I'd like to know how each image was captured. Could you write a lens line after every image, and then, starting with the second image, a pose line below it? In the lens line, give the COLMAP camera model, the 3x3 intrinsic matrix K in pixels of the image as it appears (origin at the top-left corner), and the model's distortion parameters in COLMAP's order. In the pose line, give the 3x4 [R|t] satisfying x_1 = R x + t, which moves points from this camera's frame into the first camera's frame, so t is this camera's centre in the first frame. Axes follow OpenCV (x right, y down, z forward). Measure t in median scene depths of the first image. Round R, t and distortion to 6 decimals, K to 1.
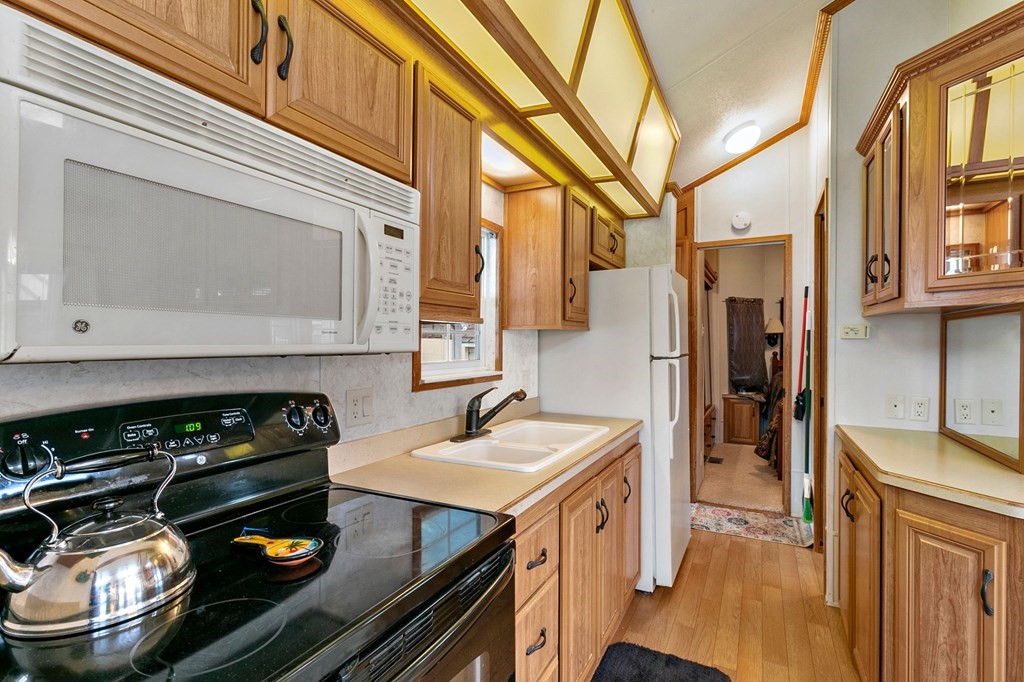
lens RADIAL K [[477.1, 0, 514.4], [0, 477.1, 340.0], [0, 0, 1]] dist [0.001565, 0.001916]
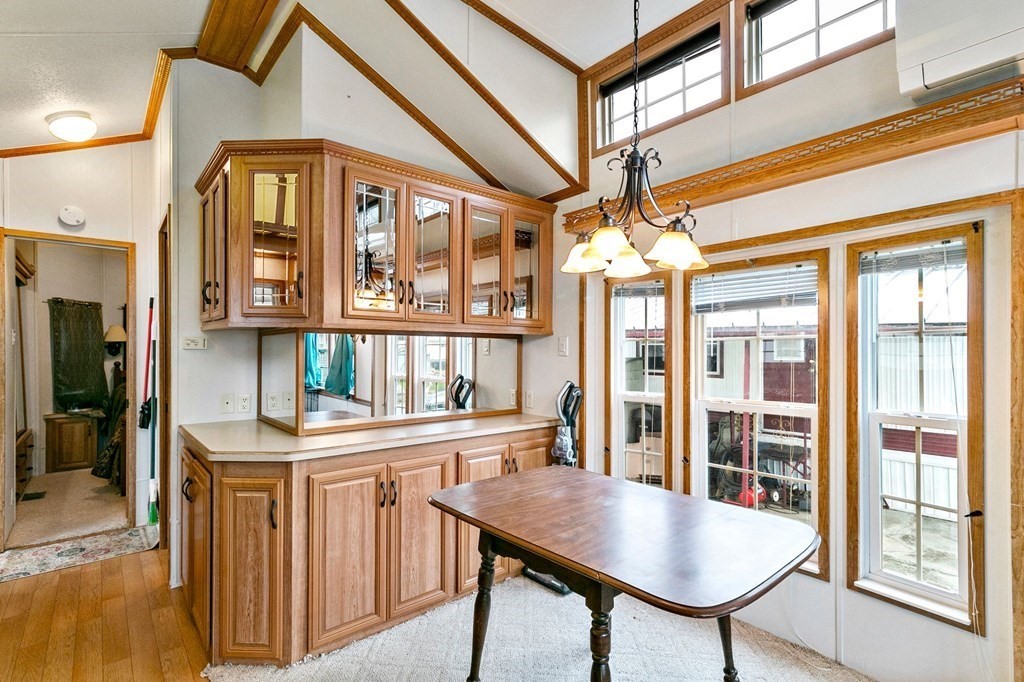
lens RADIAL K [[477.1, 0, 513.8], [0, 477.1, 353.9], [0, 0, 1]] dist [0.001565, 0.001916]
pose [[0.369259, -0.009029, 0.929283, -0.085355], [-0.001724, 0.999944, 0.010401, -0.004877], [-0.929325, -0.005443, 0.369223, -0.156857]]
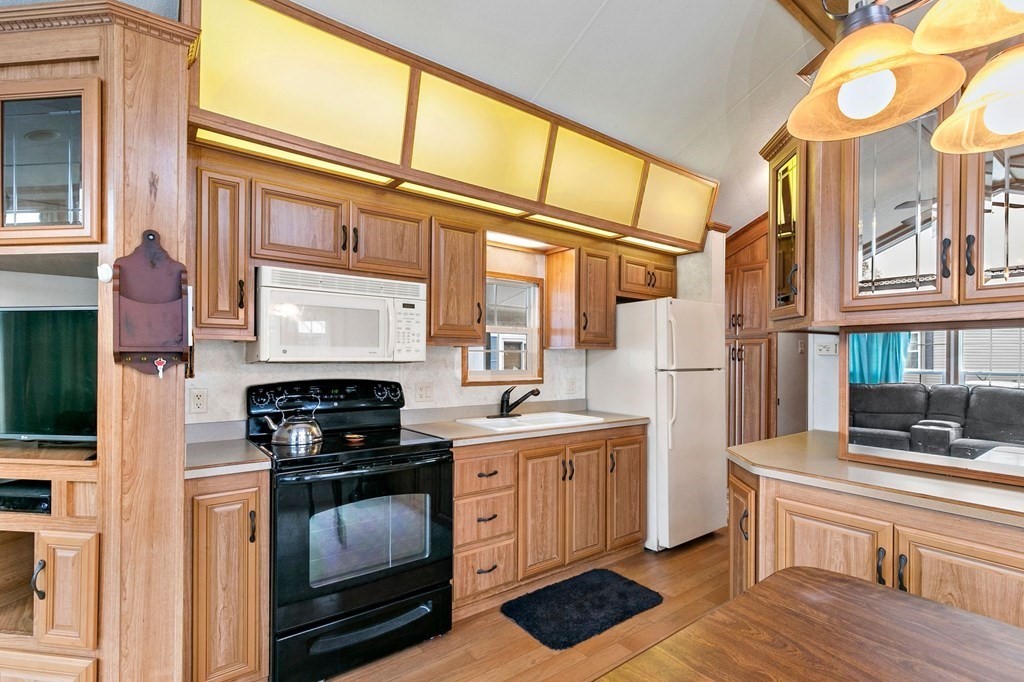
lens RADIAL K [[477.1, 0, 513.3], [0, 477.1, 356.2], [0, 0, 1]] dist [0.001565, 0.001916]
pose [[0.903276, -0.000075, -0.429061, 0.535445], [-0.000703, 0.999998, -0.001655, 0.002229], [0.429060, 0.001797, 0.903274, -0.364132]]
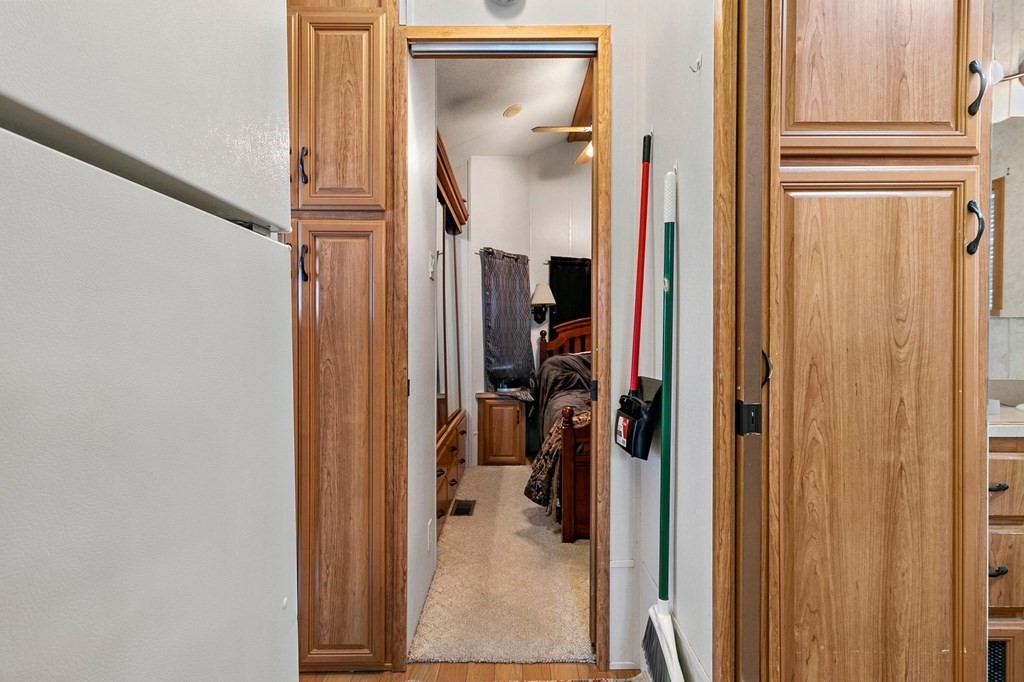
lens RADIAL K [[477.1, 0, 512.3], [0, 477.1, 342.7], [0, 0, 1]] dist [0.001565, 0.001916]
pose [[0.889708, -0.007750, 0.456464, 0.481070], [0.003939, 0.999949, 0.009301, 0.100745], [-0.456513, -0.006477, 0.889693, 1.043743]]
